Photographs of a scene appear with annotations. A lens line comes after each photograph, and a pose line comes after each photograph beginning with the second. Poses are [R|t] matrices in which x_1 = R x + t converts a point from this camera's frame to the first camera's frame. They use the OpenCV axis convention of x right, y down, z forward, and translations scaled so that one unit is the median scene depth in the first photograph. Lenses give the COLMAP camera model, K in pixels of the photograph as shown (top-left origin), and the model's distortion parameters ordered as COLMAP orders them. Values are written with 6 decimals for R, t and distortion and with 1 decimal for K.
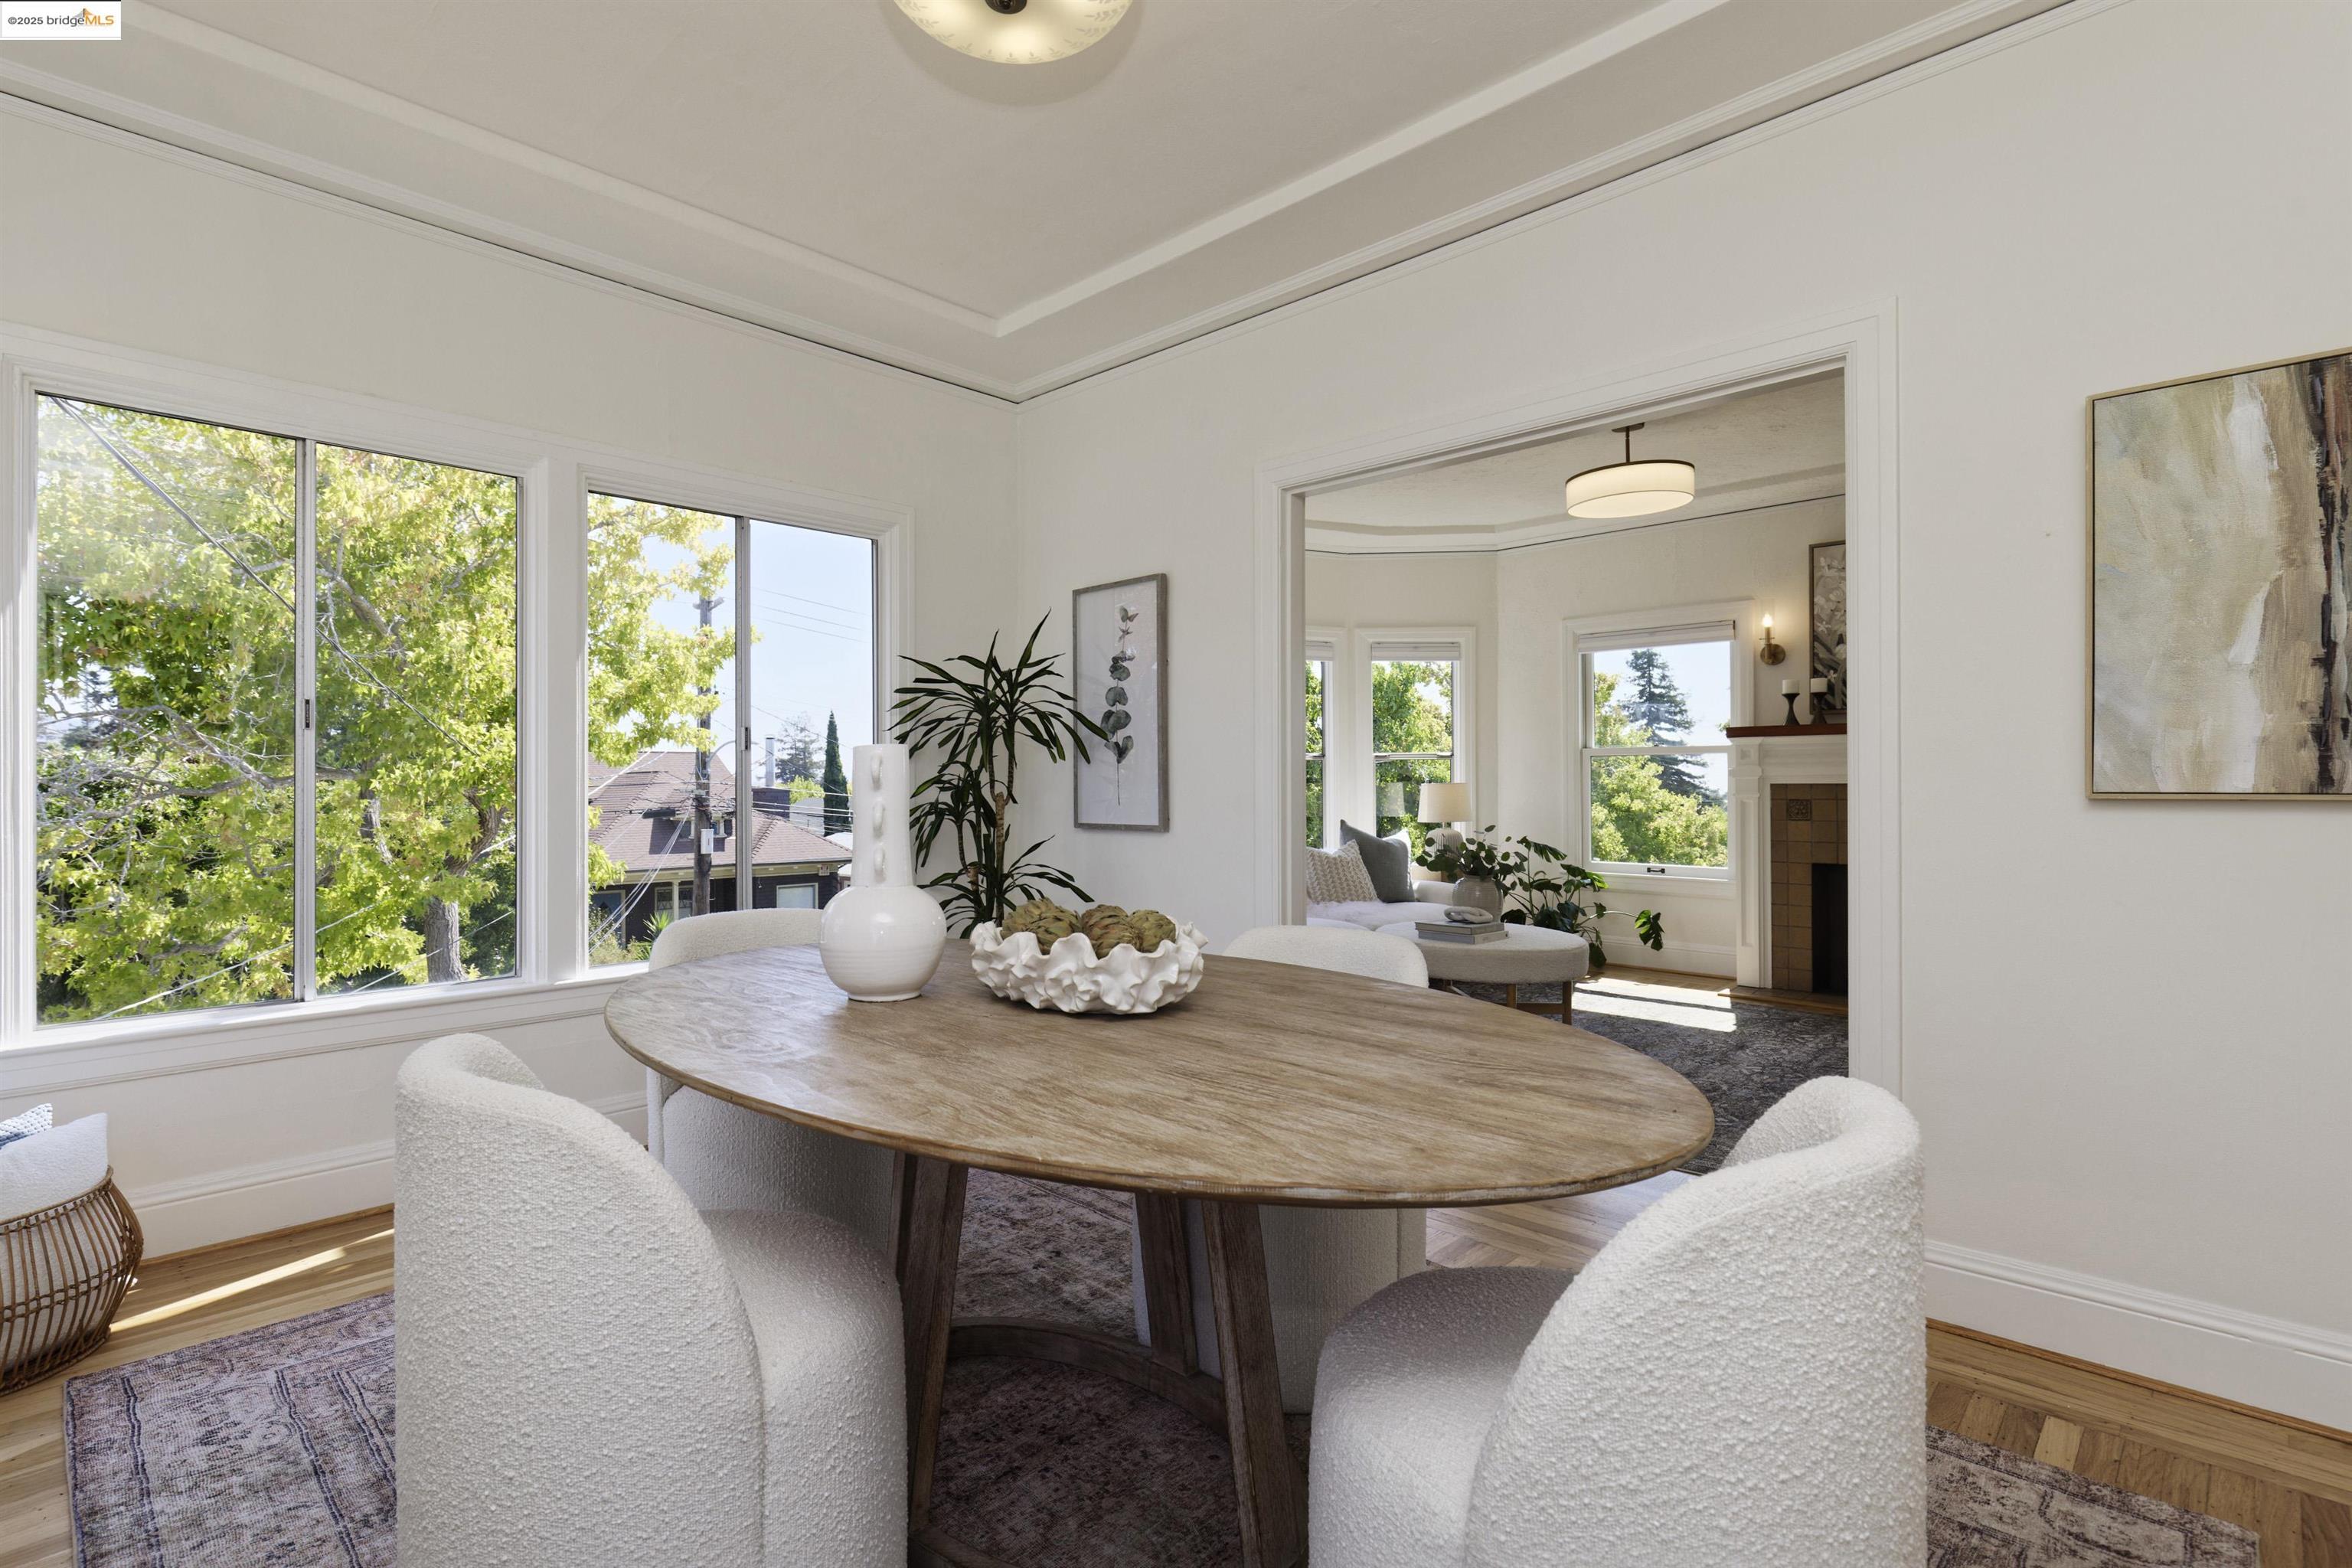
lens RADIAL K [[1062.4, 0, 1130.8], [0, 1062.4, 795.1], [0, 0, 1]] dist [-0.003743, -0.000727]
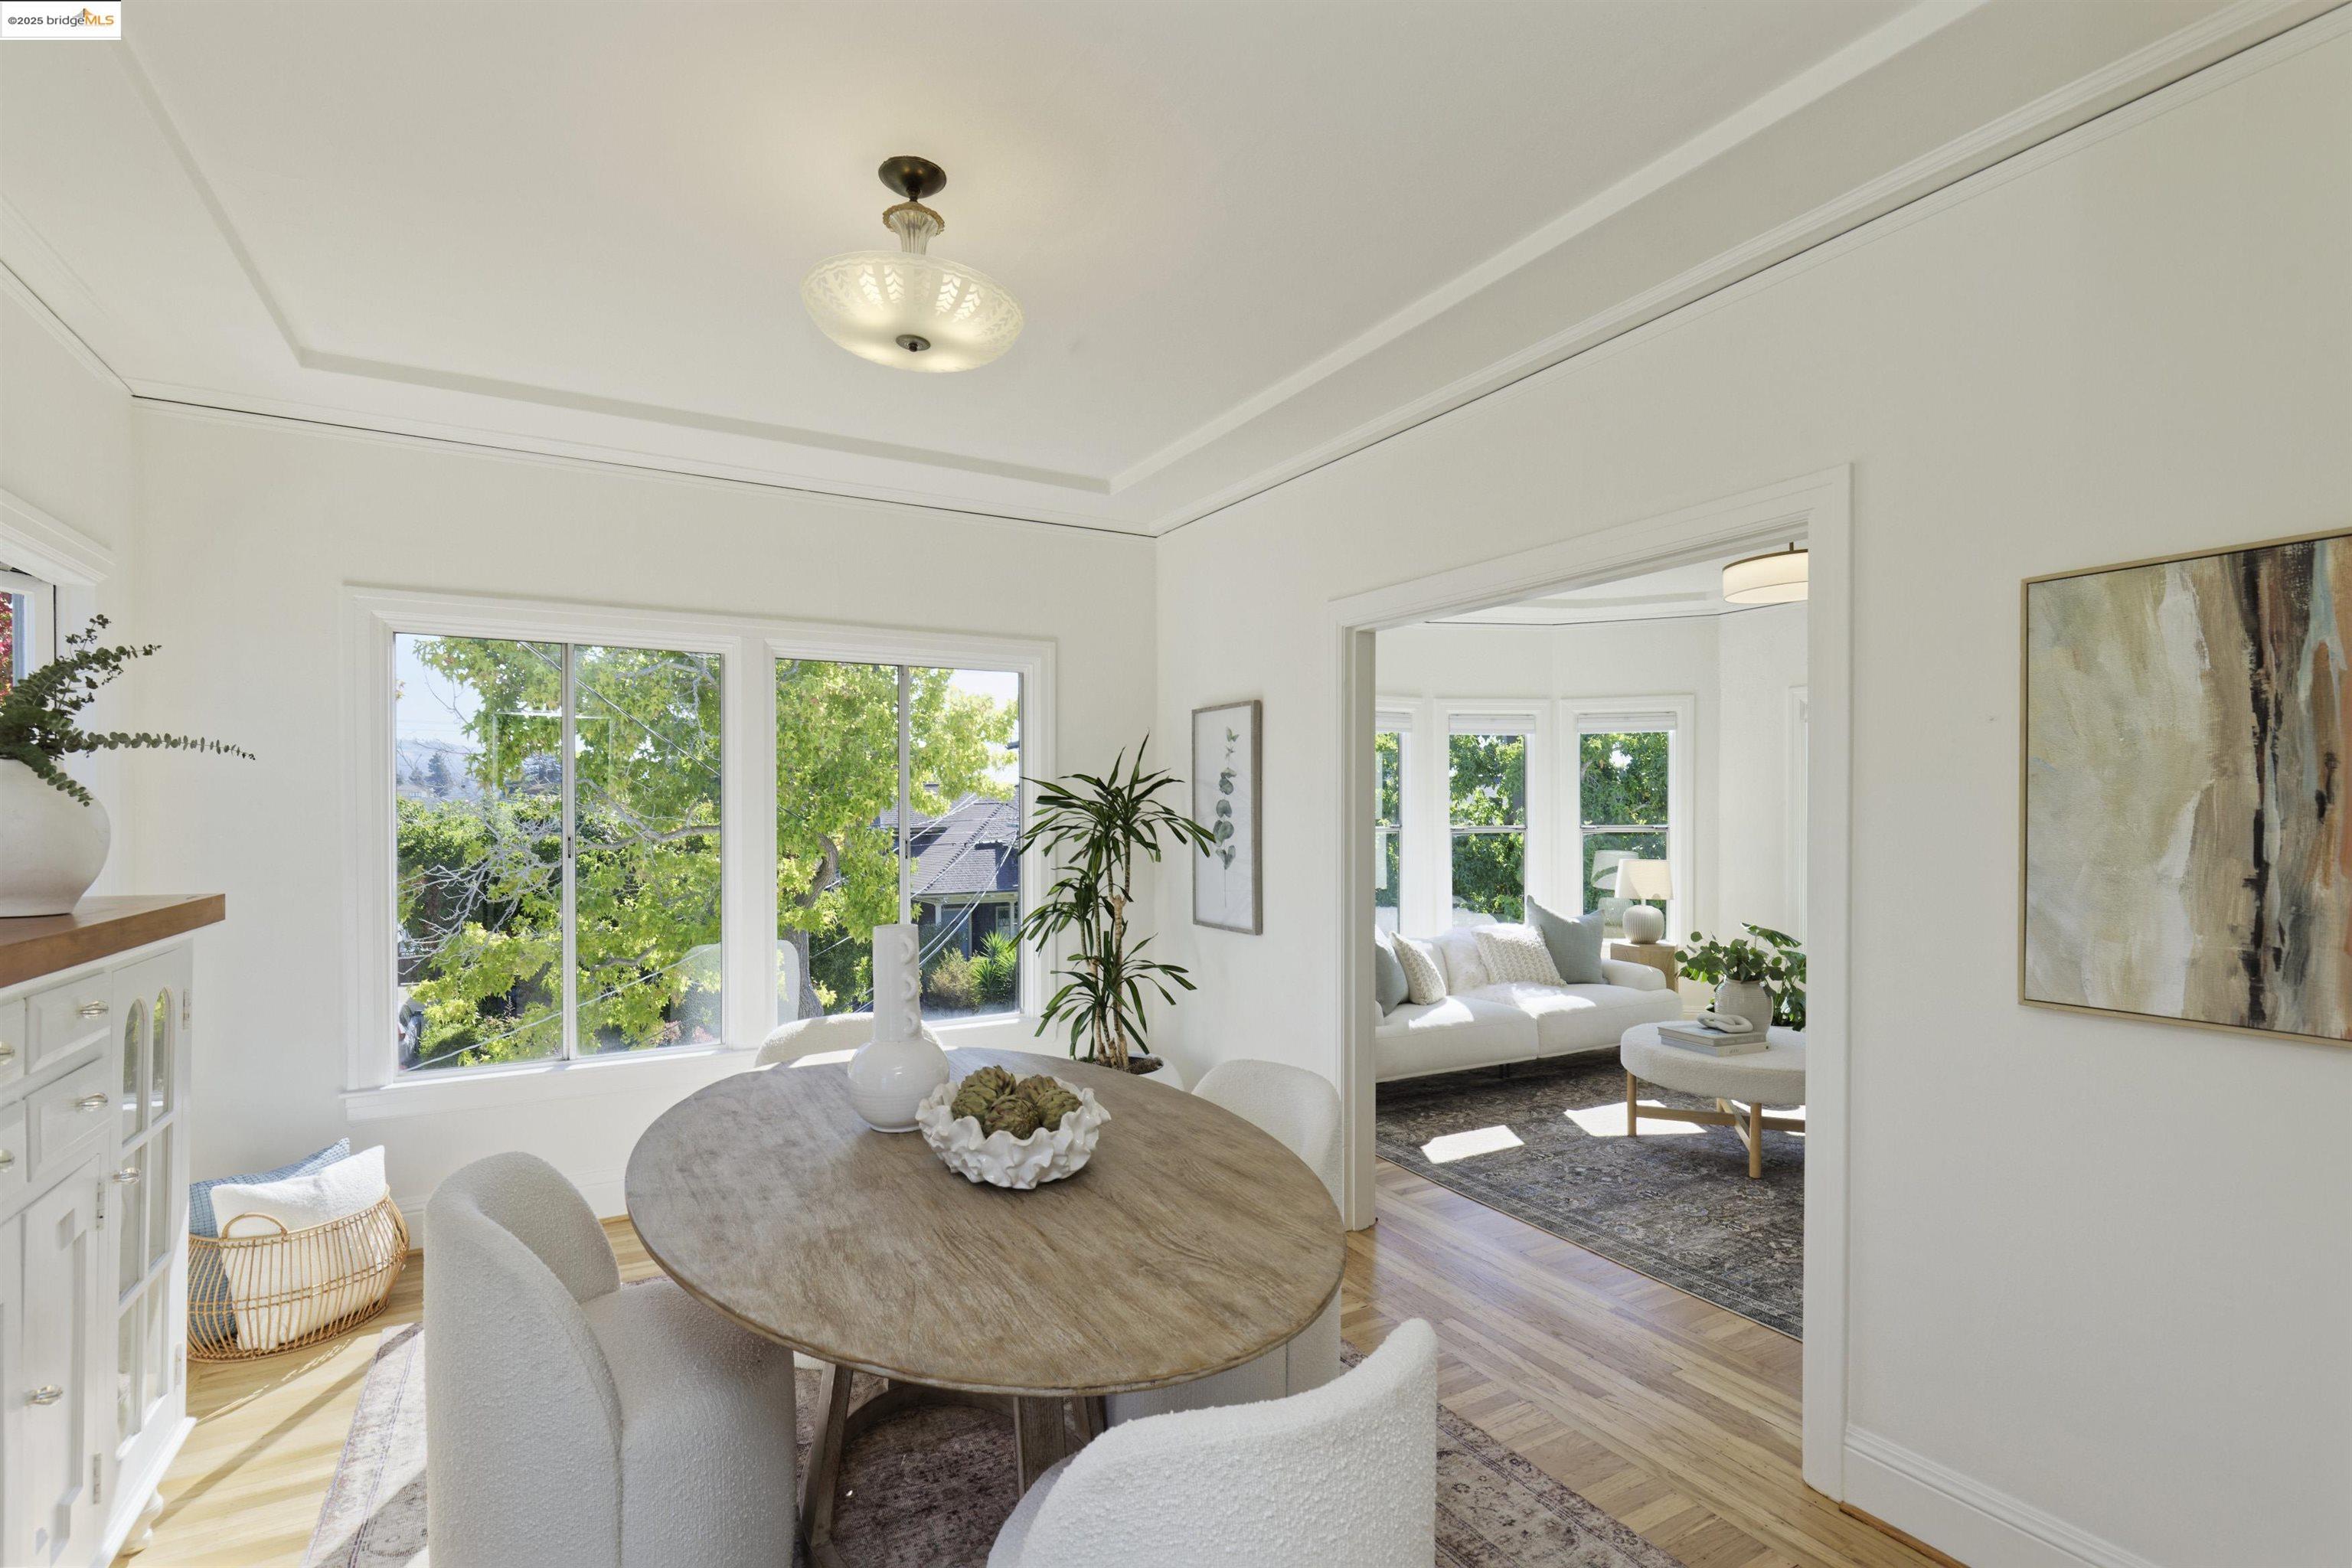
lens RADIAL K [[1062.4, 0, 1166.9], [0, 1062.4, 823.1], [0, 0, 1]] dist [-0.003743, -0.000727]
pose [[0.965032, 0.005489, -0.262075, 0.420710], [-0.004681, 0.999982, 0.003705, -0.160372], [0.262090, -0.002349, 0.965040, -0.110914]]
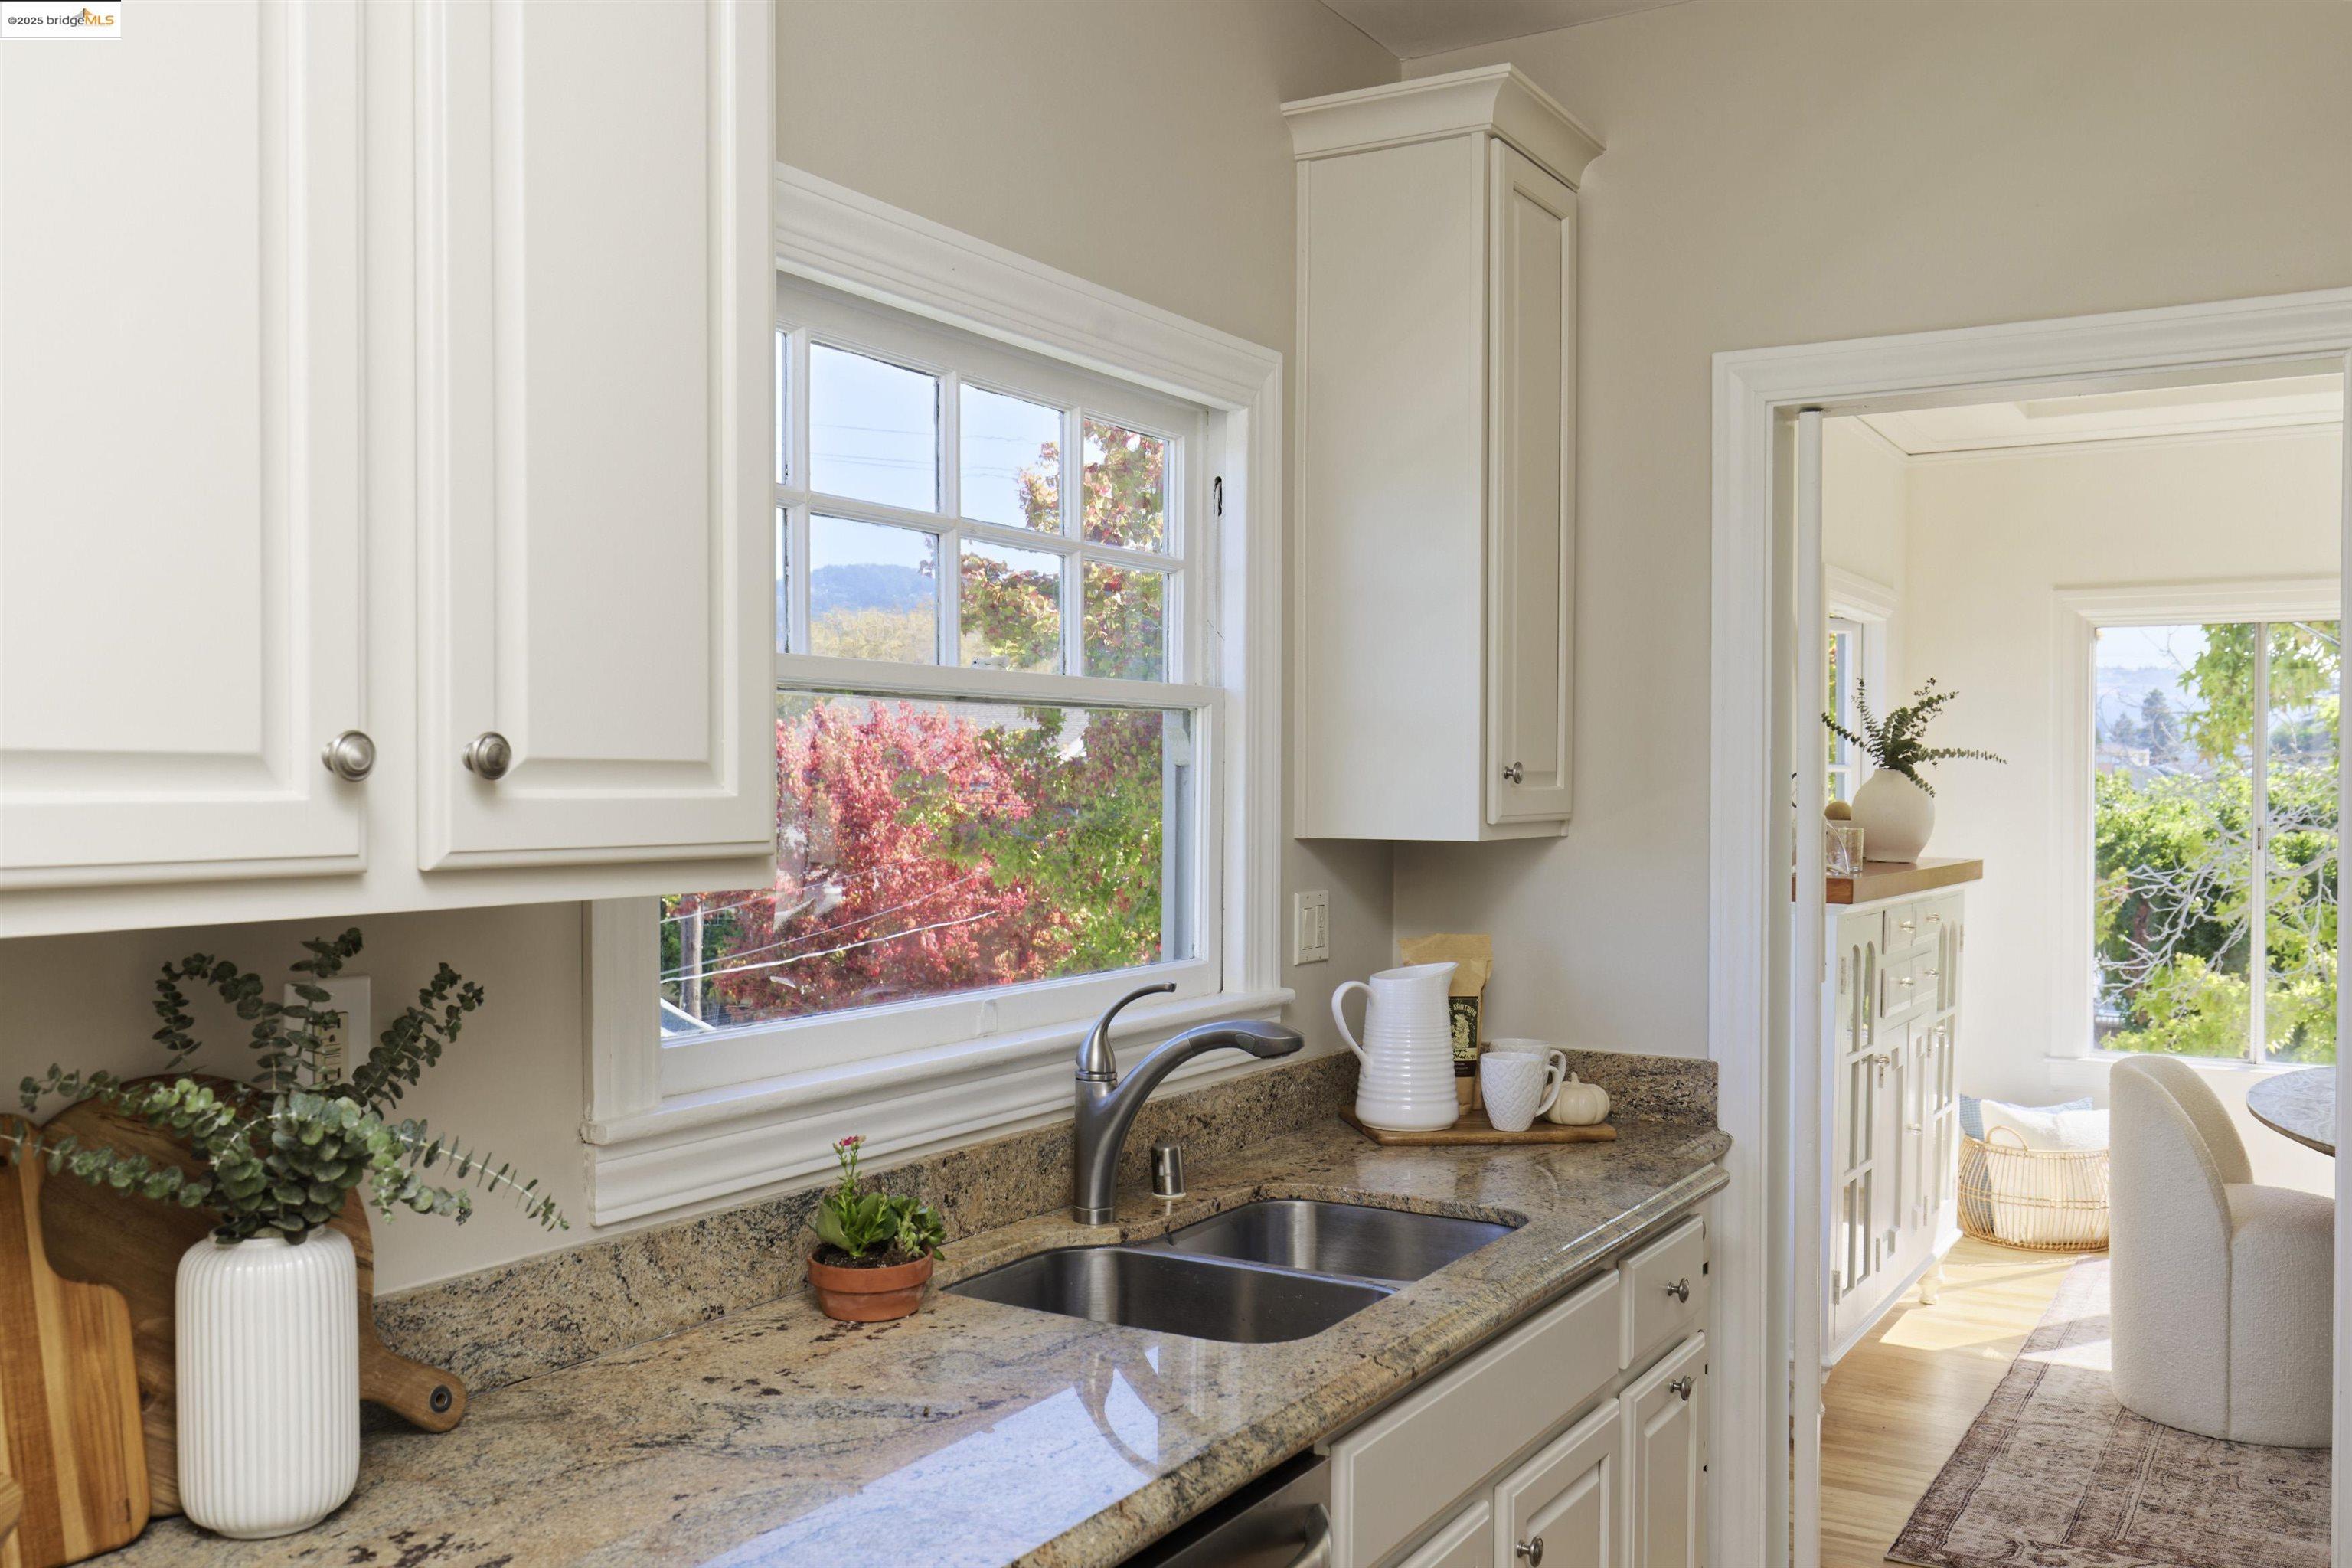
lens RADIAL K [[2011.7, 0, 1169.6], [0, 2011.7, 795.9], [0, 0, 1]] dist [0.022653, -0.007601]
pose [[0.246273, 0.009595, -0.969153, 1.708848], [-0.013586, 0.999887, 0.006447, -0.172164], [0.969105, 0.011579, 0.246375, -1.153927]]
